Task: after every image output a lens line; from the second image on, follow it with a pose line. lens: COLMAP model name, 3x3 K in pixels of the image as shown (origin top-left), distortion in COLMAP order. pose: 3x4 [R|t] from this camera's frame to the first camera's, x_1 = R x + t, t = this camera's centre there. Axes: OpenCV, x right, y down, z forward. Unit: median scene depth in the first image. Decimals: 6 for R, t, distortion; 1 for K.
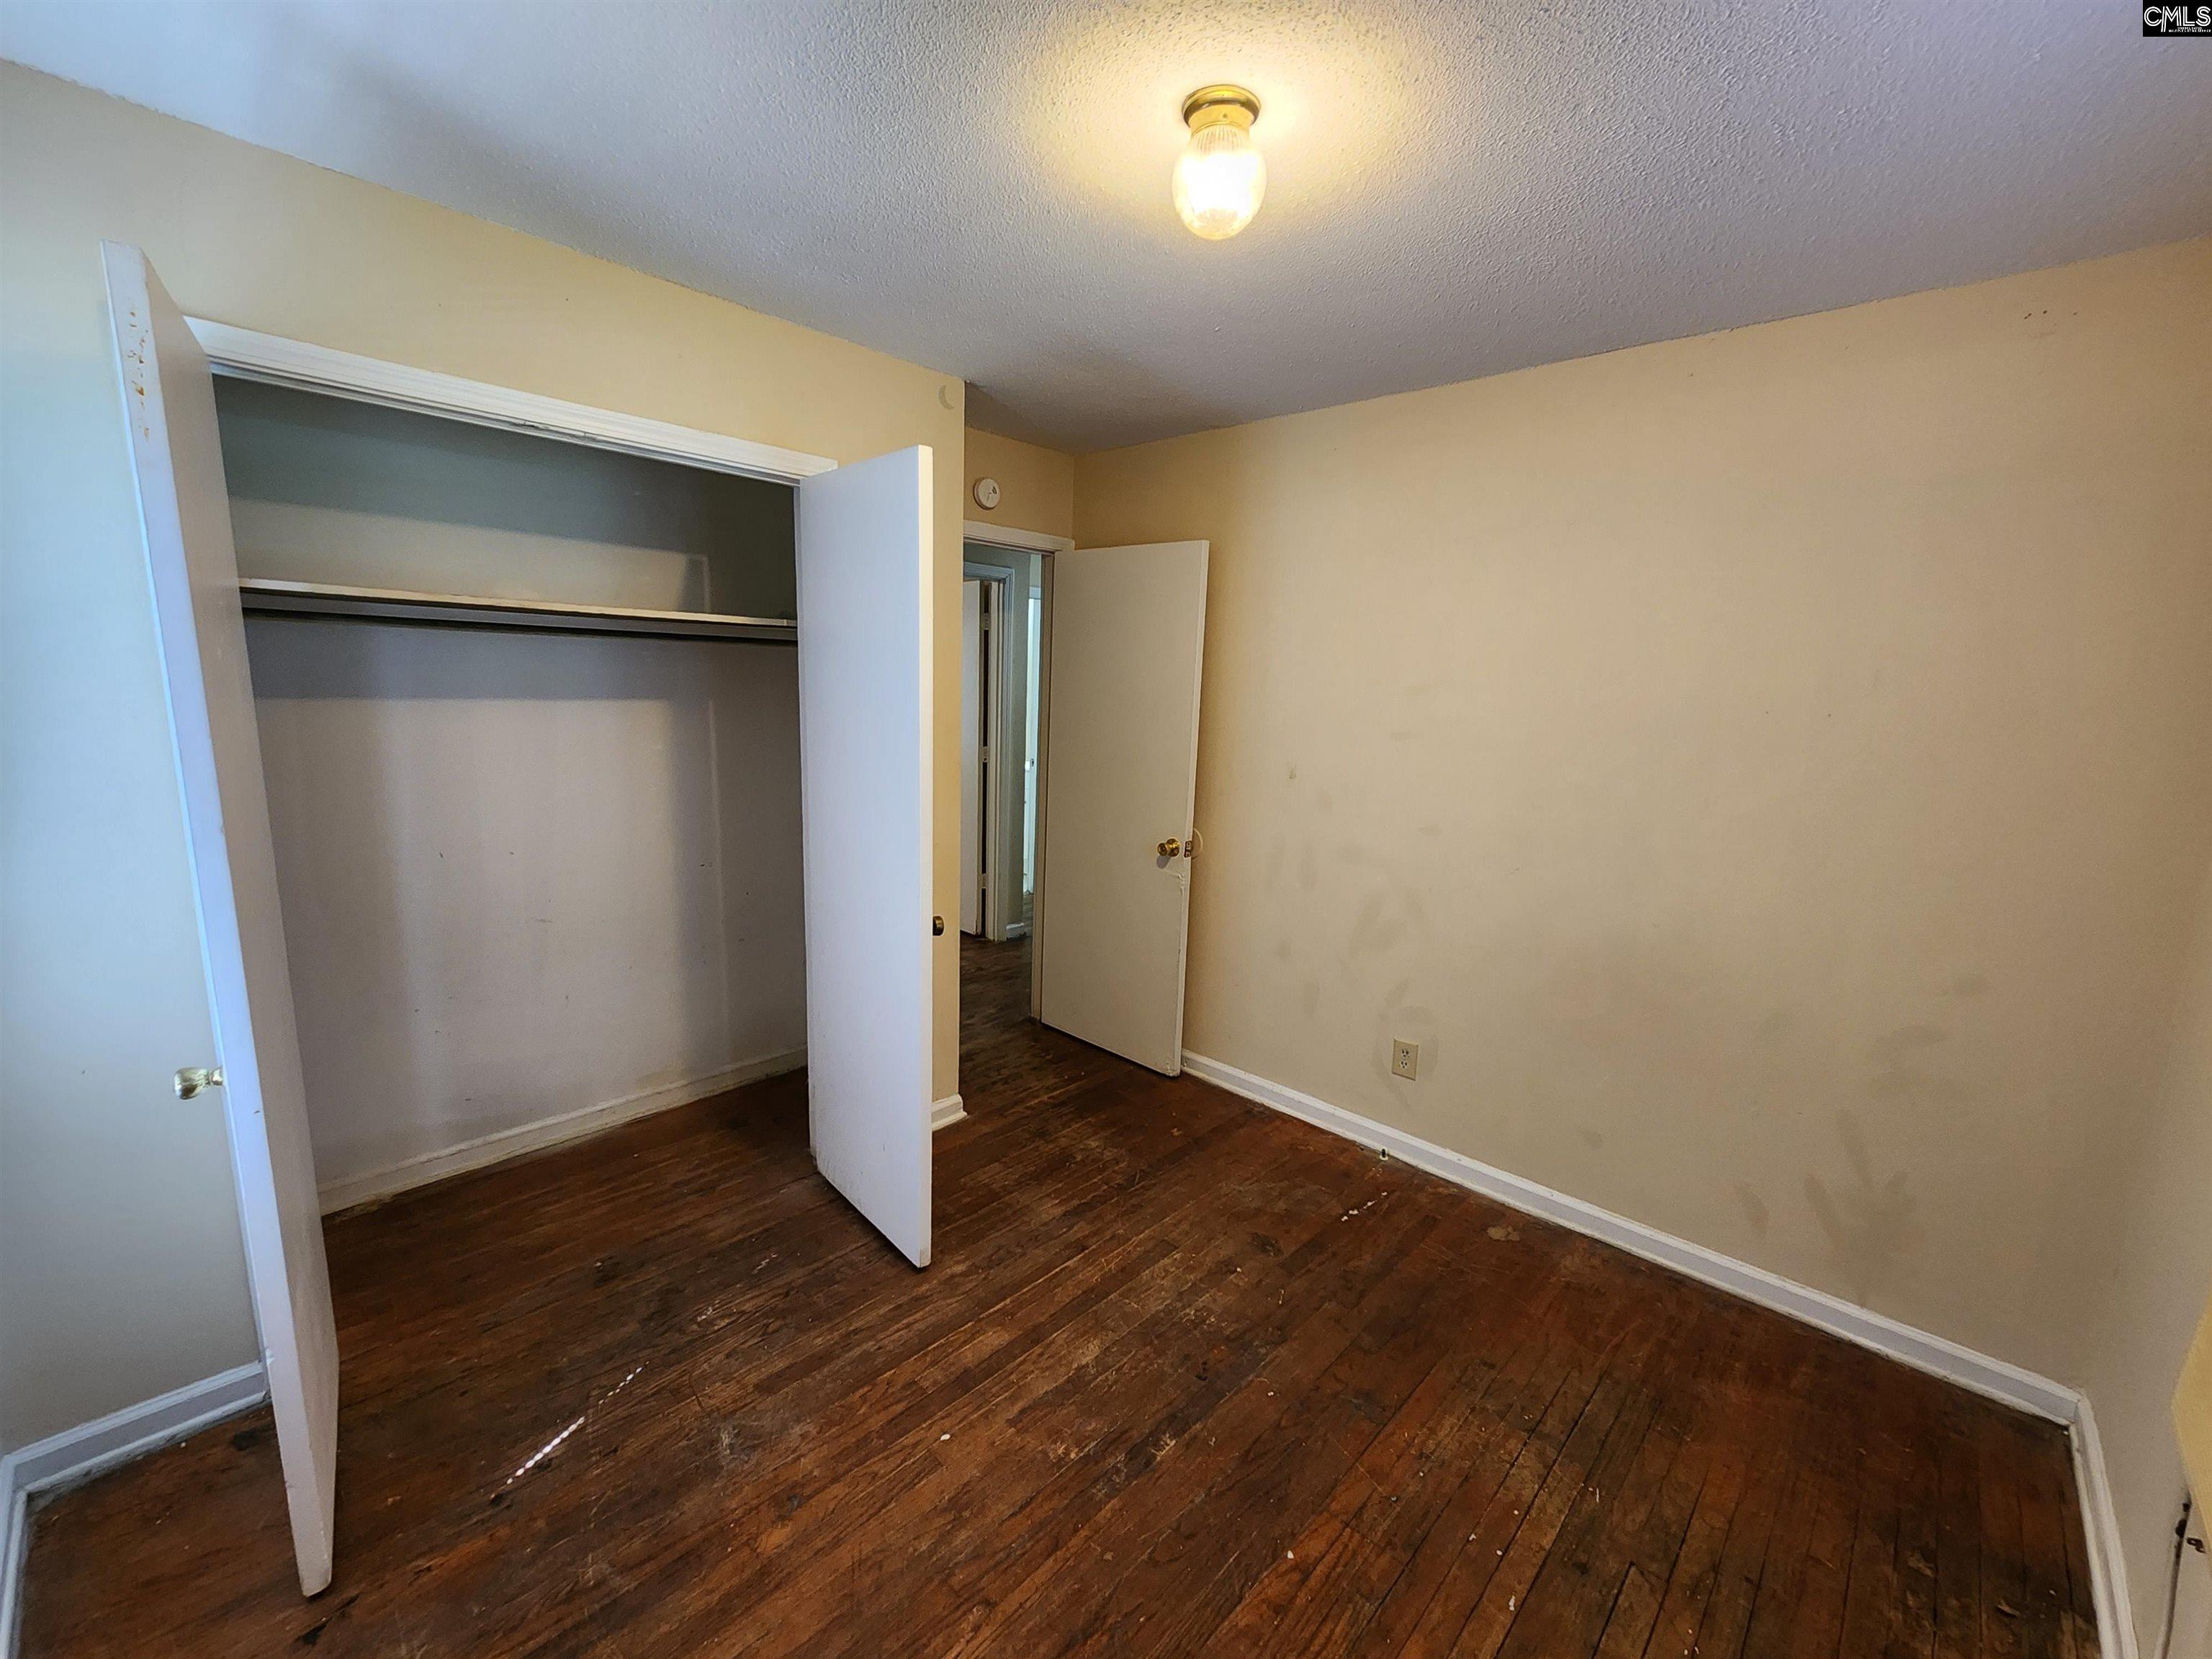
lens RADIAL K [[911.1, 0, 1109.4], [0, 911.1, 837.3], [0, 0, 1]] dist [0.006513, -0.001826]
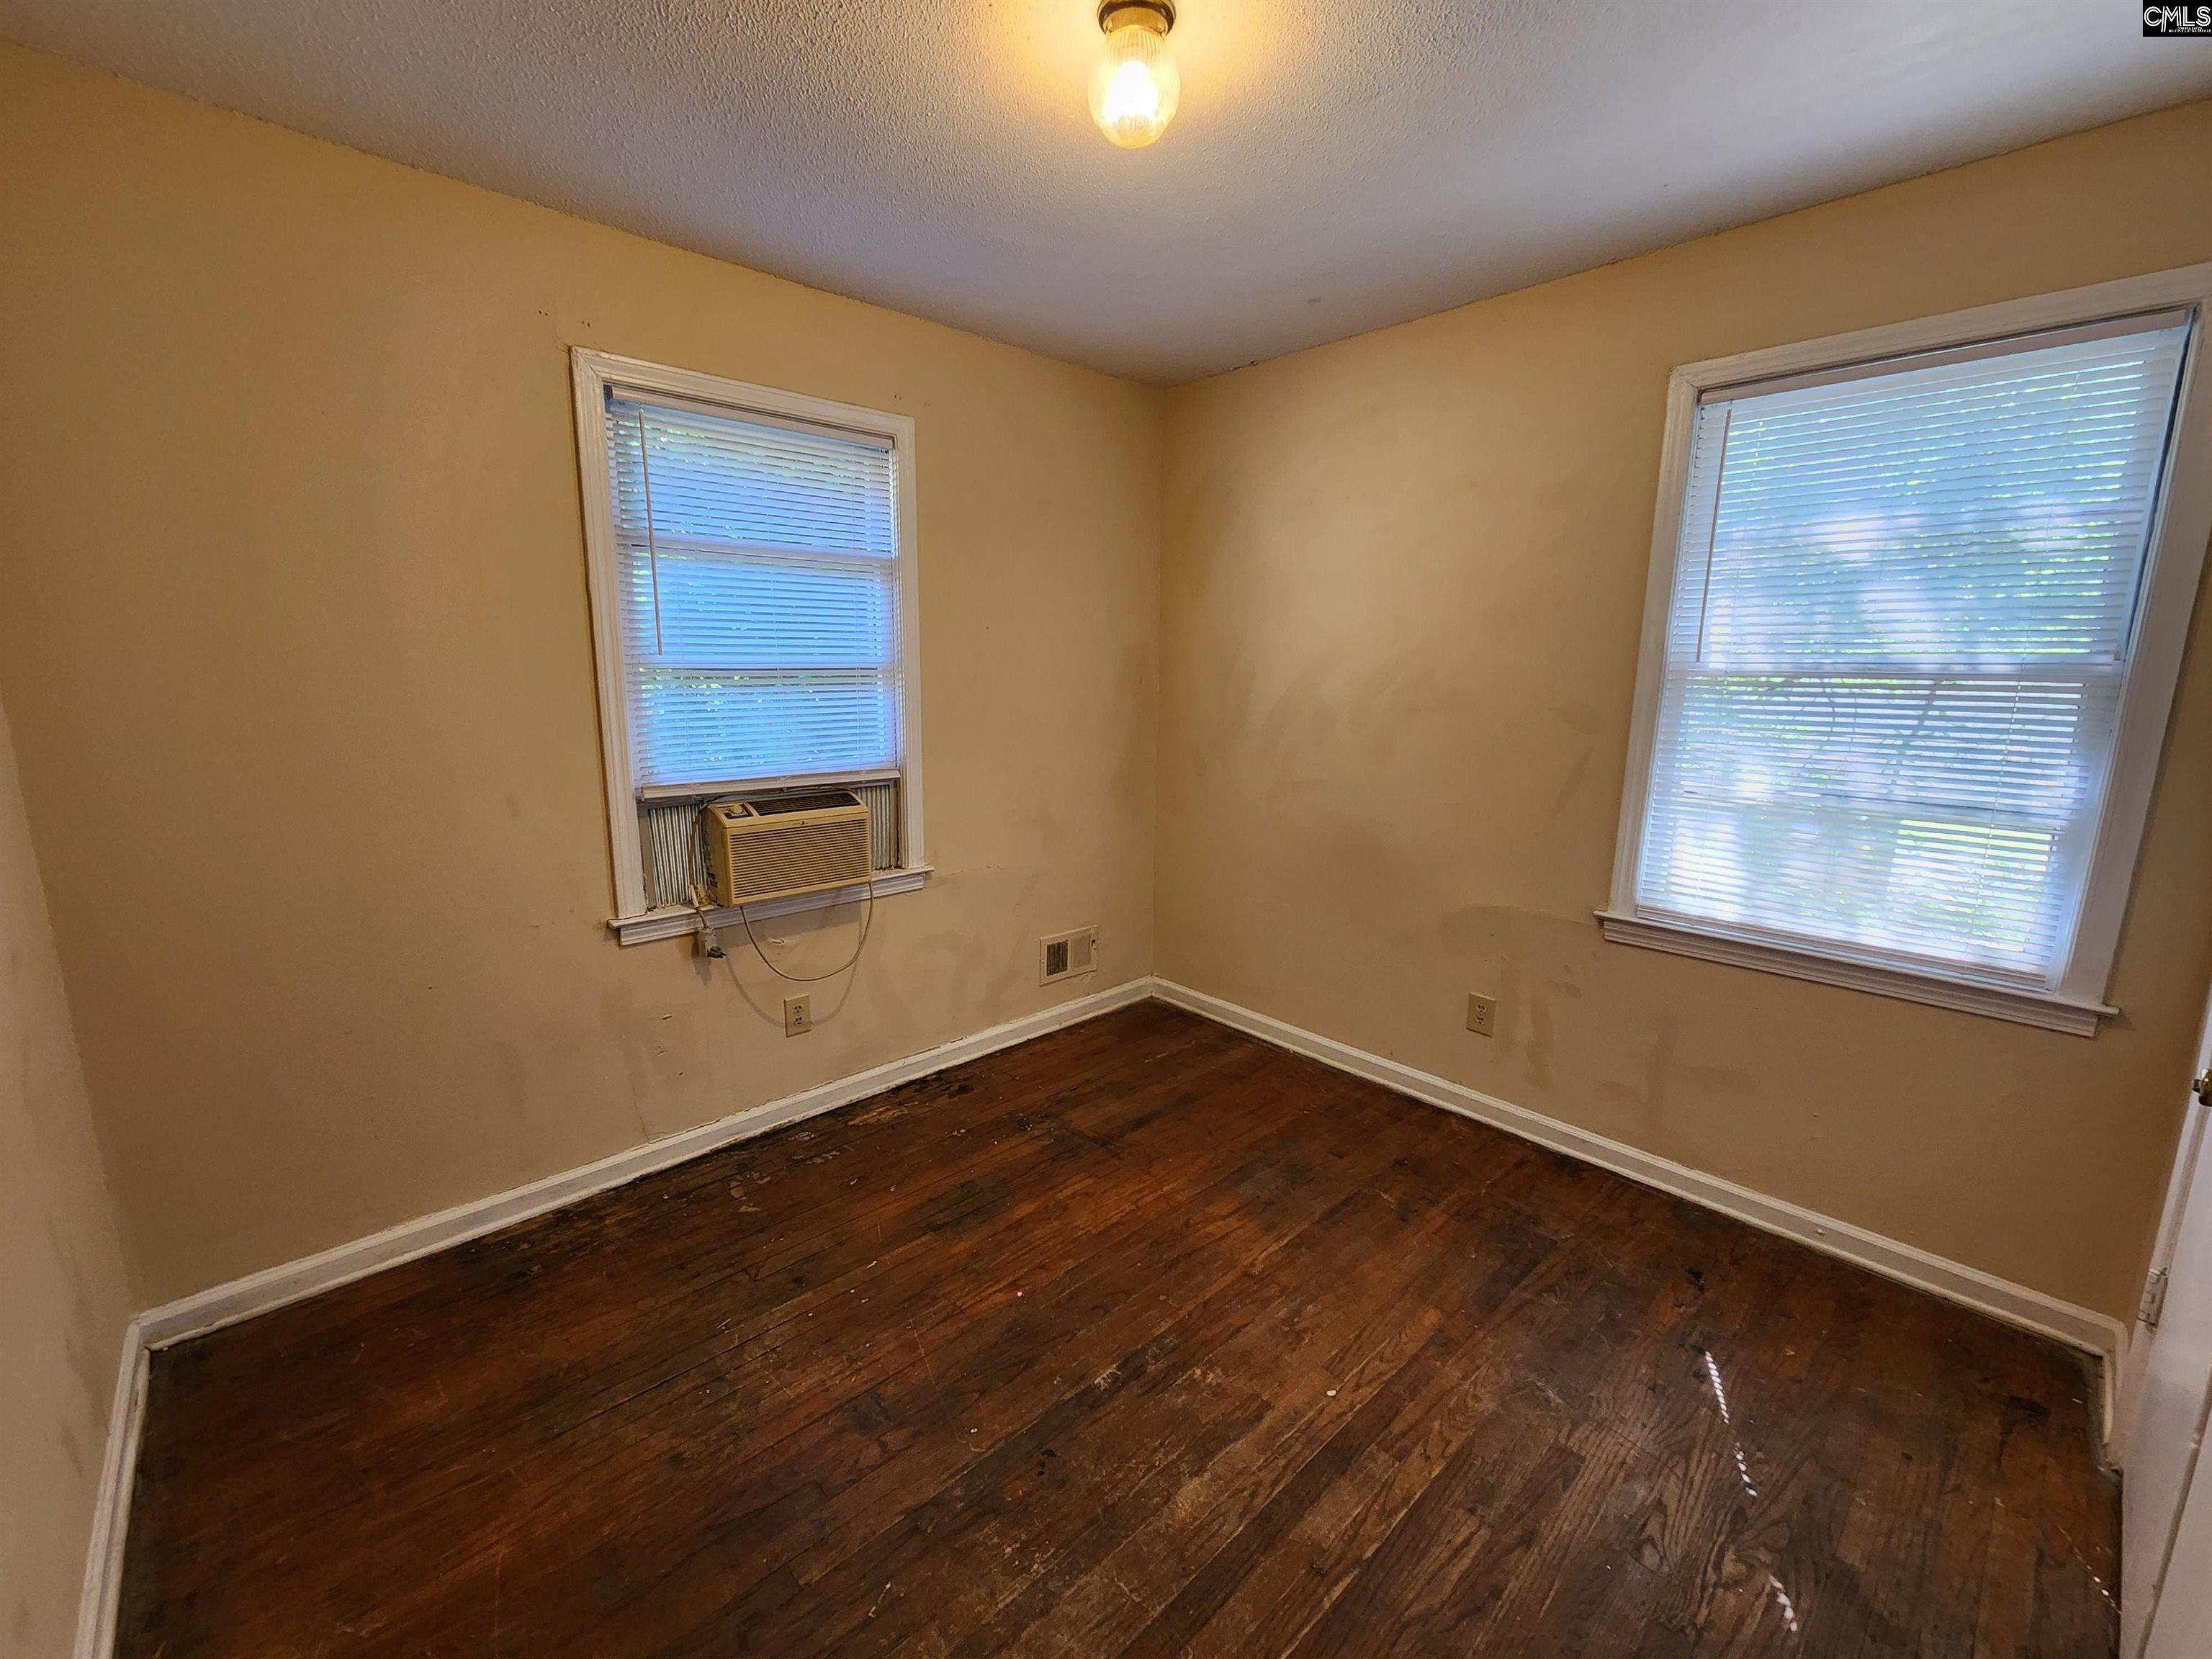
lens RADIAL K [[911.1, 0, 1099.8], [0, 911.1, 817.3], [0, 0, 1]] dist [0.006513, -0.001826]
pose [[-0.997023, -0.052895, 0.056109, 0.044376], [-0.030078, 0.936774, 0.348639, -0.250958], [-0.071003, 0.345913, -0.935576, 1.722554]]
